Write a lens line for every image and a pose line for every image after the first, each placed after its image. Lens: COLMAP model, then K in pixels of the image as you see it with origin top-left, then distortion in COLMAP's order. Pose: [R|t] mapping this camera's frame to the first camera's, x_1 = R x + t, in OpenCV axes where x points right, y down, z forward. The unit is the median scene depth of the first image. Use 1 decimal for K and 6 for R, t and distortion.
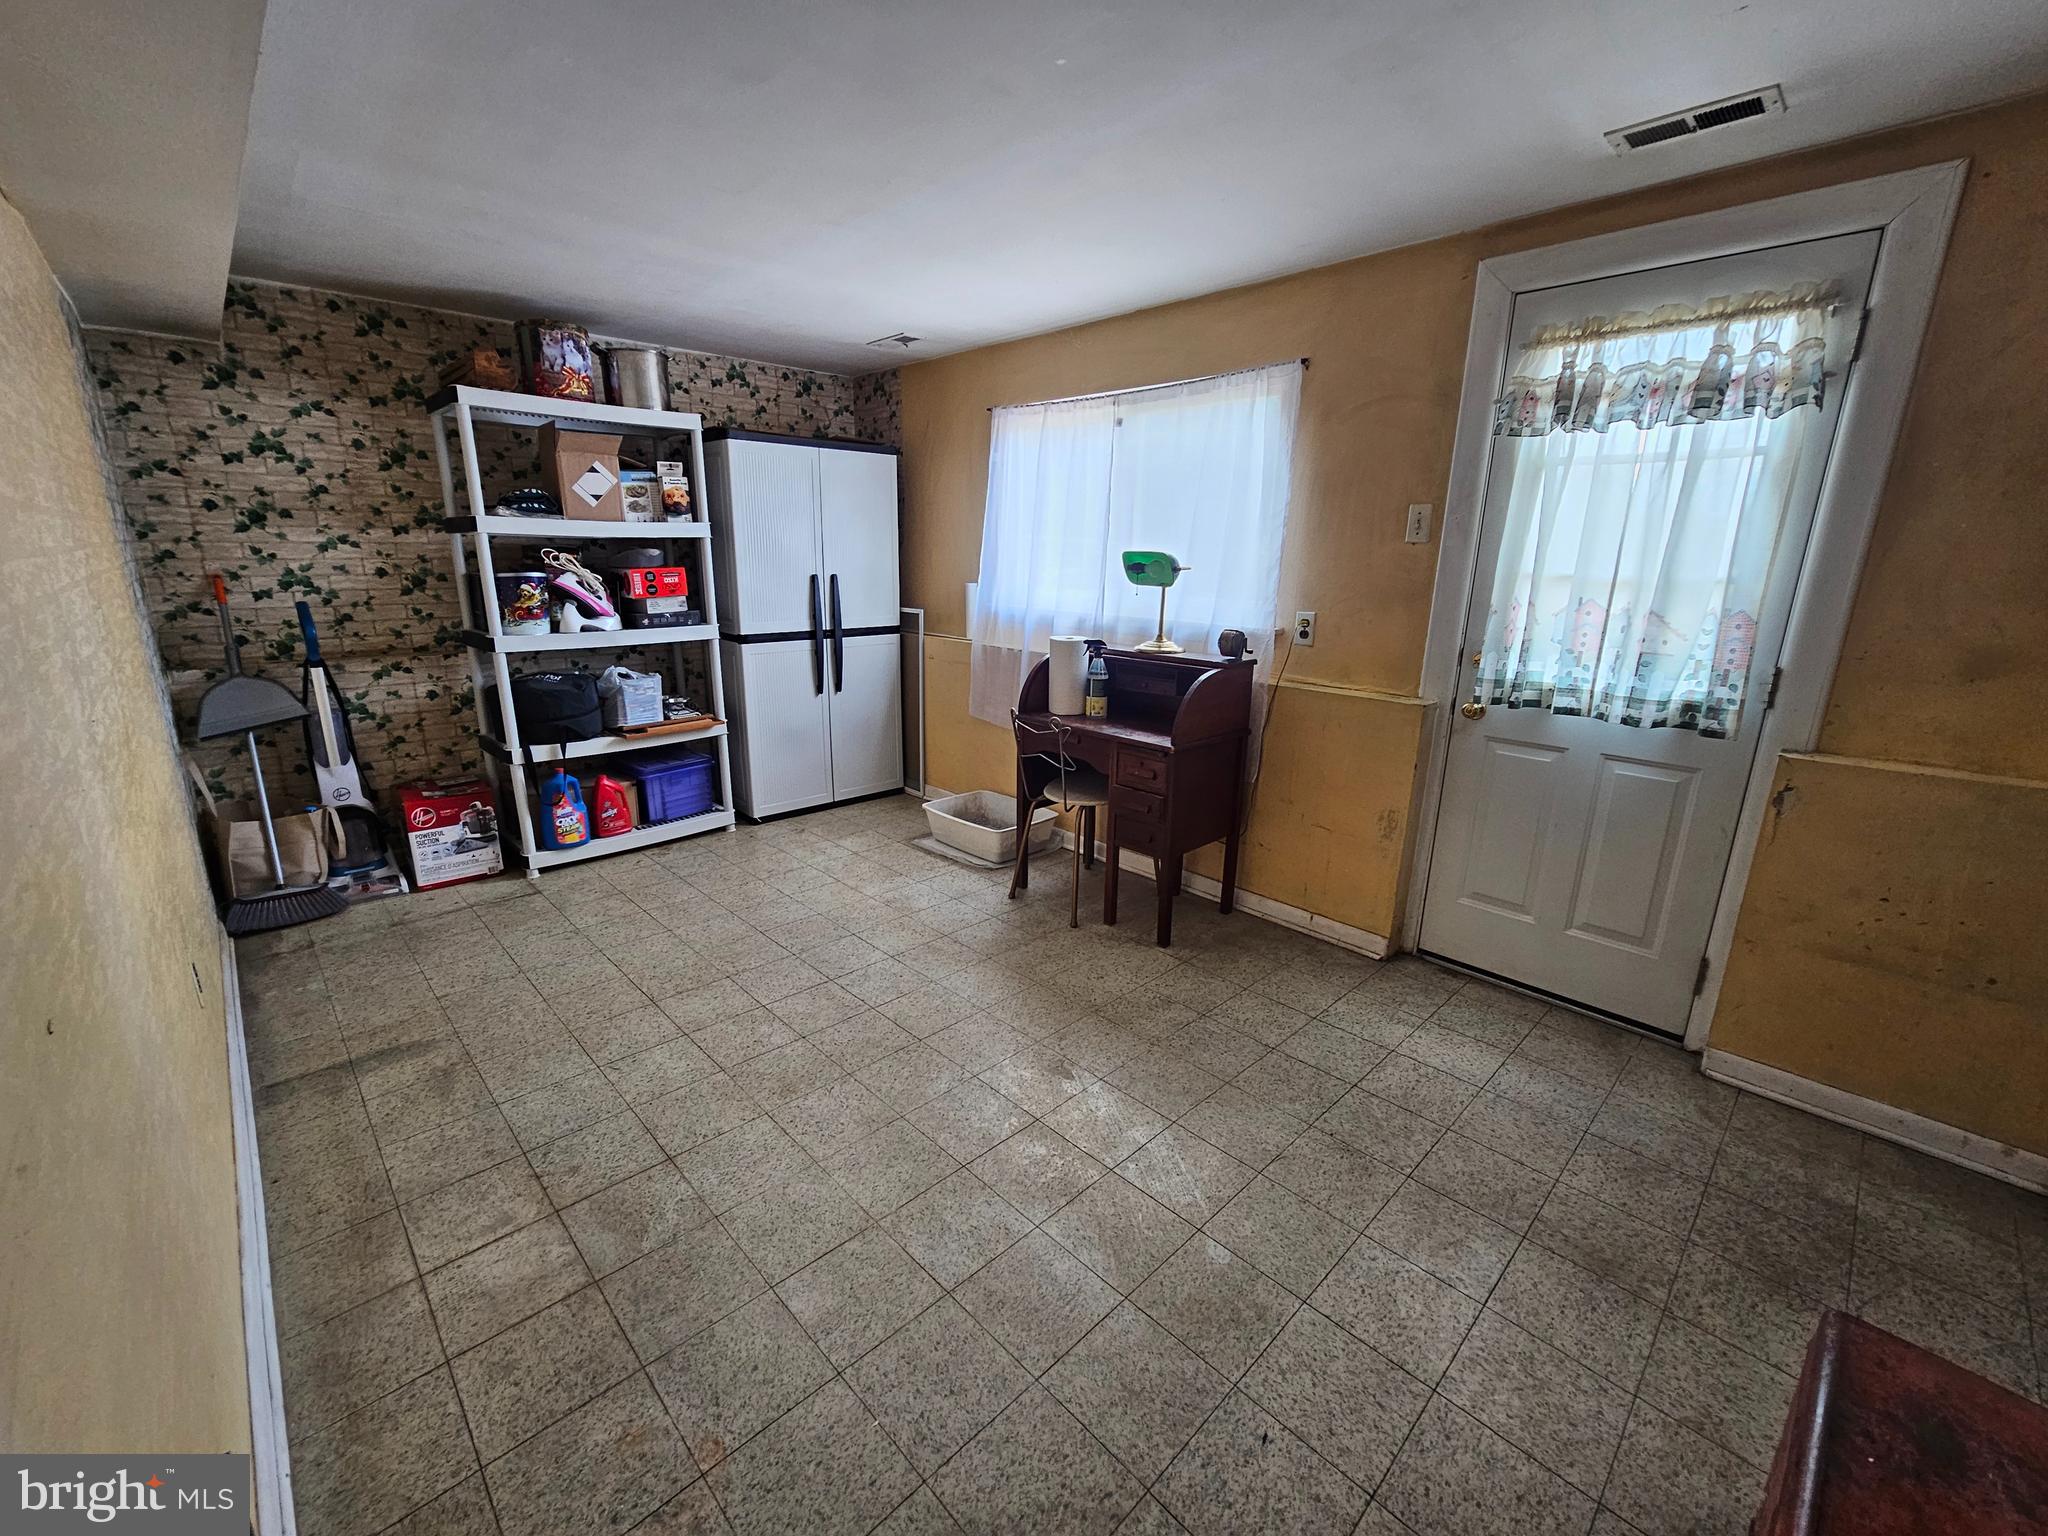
lens RADIAL K [[838.2, 0, 1020.0], [0, 838.2, 771.3], [0, 0, 1]] dist [-0.001669, 0.000416]
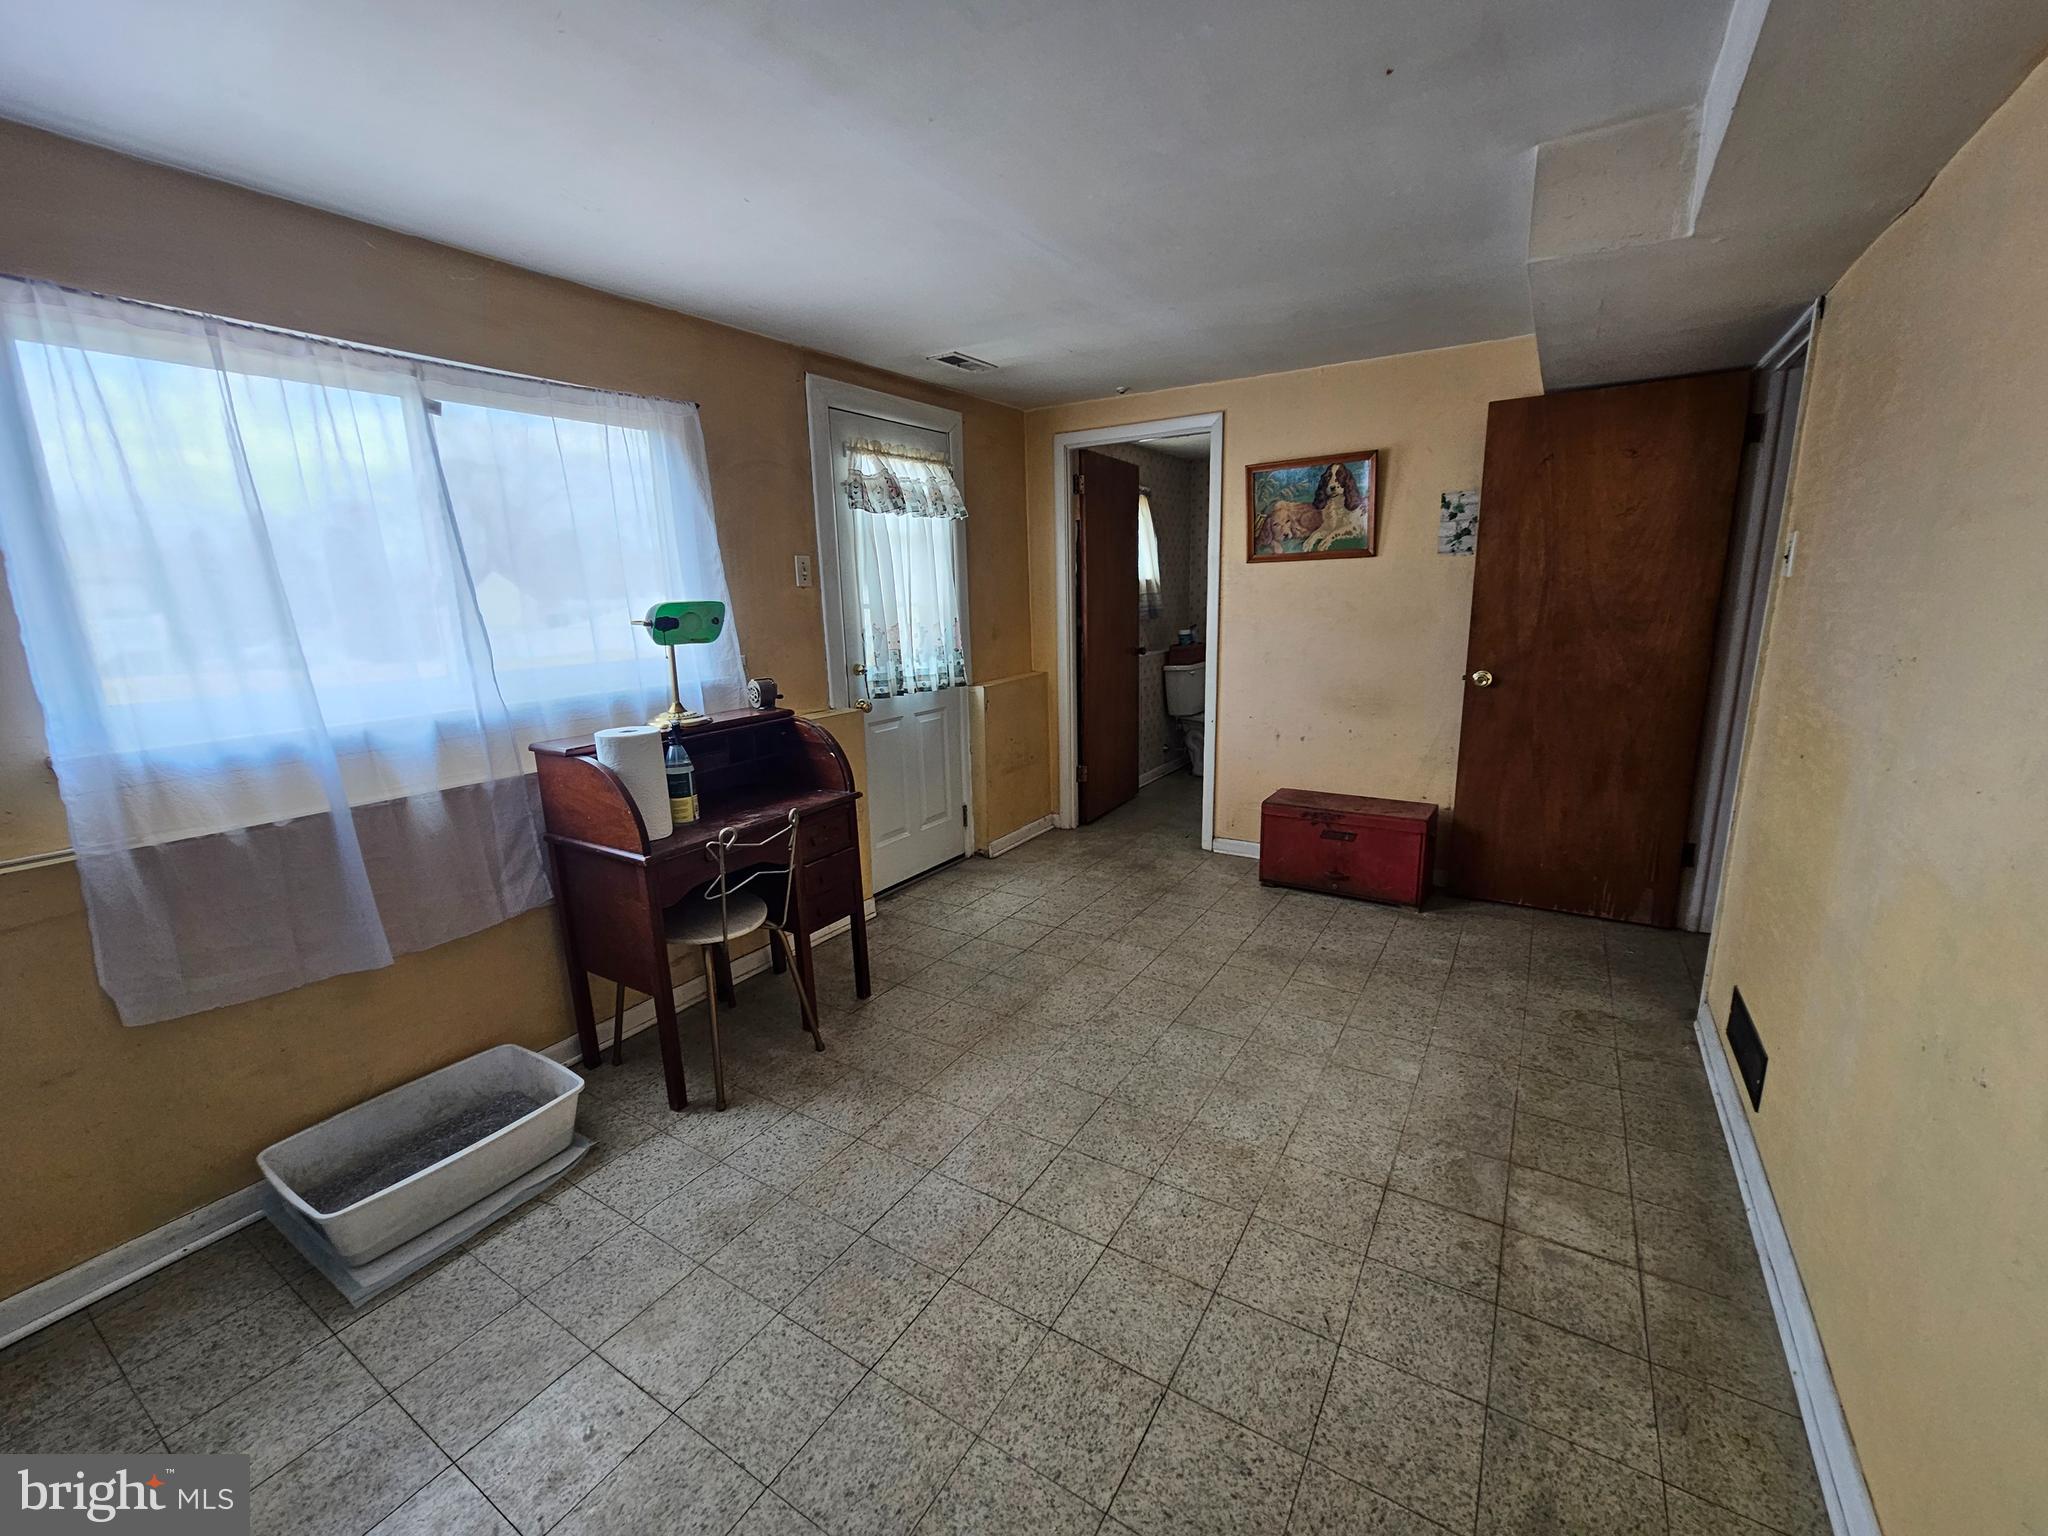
lens RADIAL K [[838.2, 0, 1025.8], [0, 838.2, 772.3], [0, 0, 1]] dist [-0.001669, 0.000416]
pose [[-0.239908, -0.217684, 0.946075, -0.938605], [0.270497, 0.920952, 0.280496, -0.322829], [-0.932350, 0.323203, -0.162061, 1.138957]]
